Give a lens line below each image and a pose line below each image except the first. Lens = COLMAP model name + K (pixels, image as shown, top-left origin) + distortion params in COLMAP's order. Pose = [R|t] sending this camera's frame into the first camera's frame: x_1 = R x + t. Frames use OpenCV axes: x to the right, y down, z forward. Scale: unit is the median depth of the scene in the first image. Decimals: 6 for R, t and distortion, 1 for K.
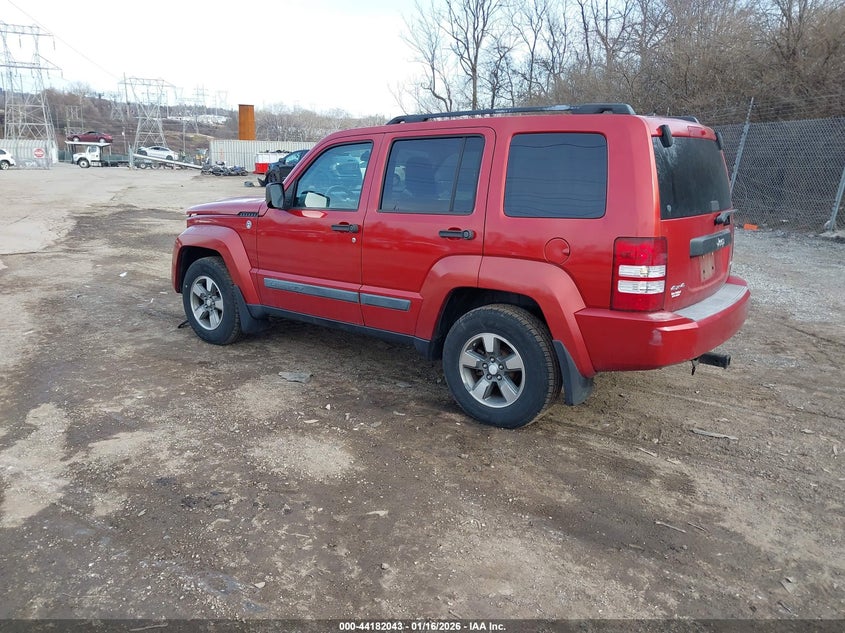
lens RADIAL K [[697.6, 0, 422.5], [0, 697.6, 316.5], [0, 0, 1]] dist [-0.002419, 0.001061]
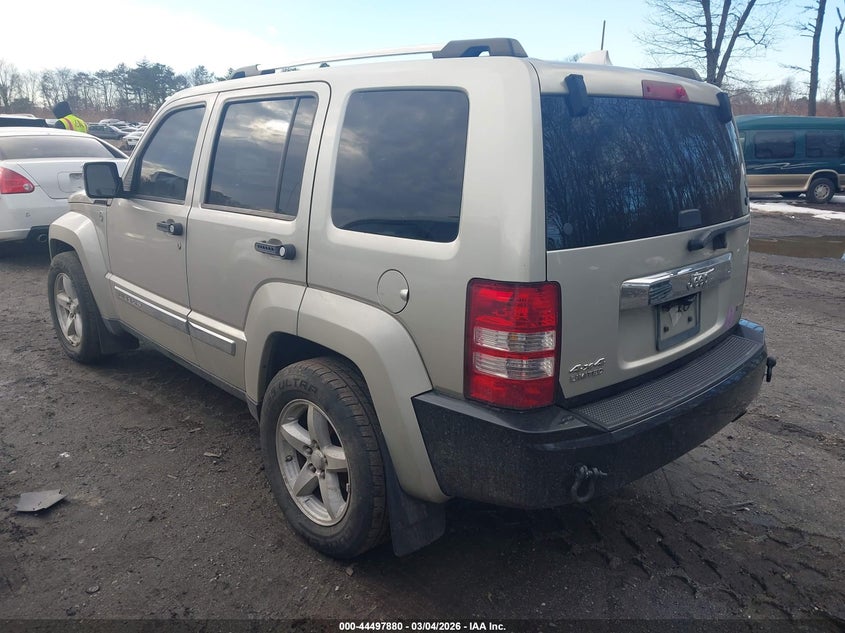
lens RADIAL K [[697.6, 0, 422.5], [0, 697.6, 316.5], [0, 0, 1]] dist [-0.002419, 0.001061]
pose [[0.990275, 0.051575, -0.129214, 0.273116], [-0.046713, 0.998092, 0.040383, -0.089477], [0.131050, -0.033954, 0.990794, 0.380877]]
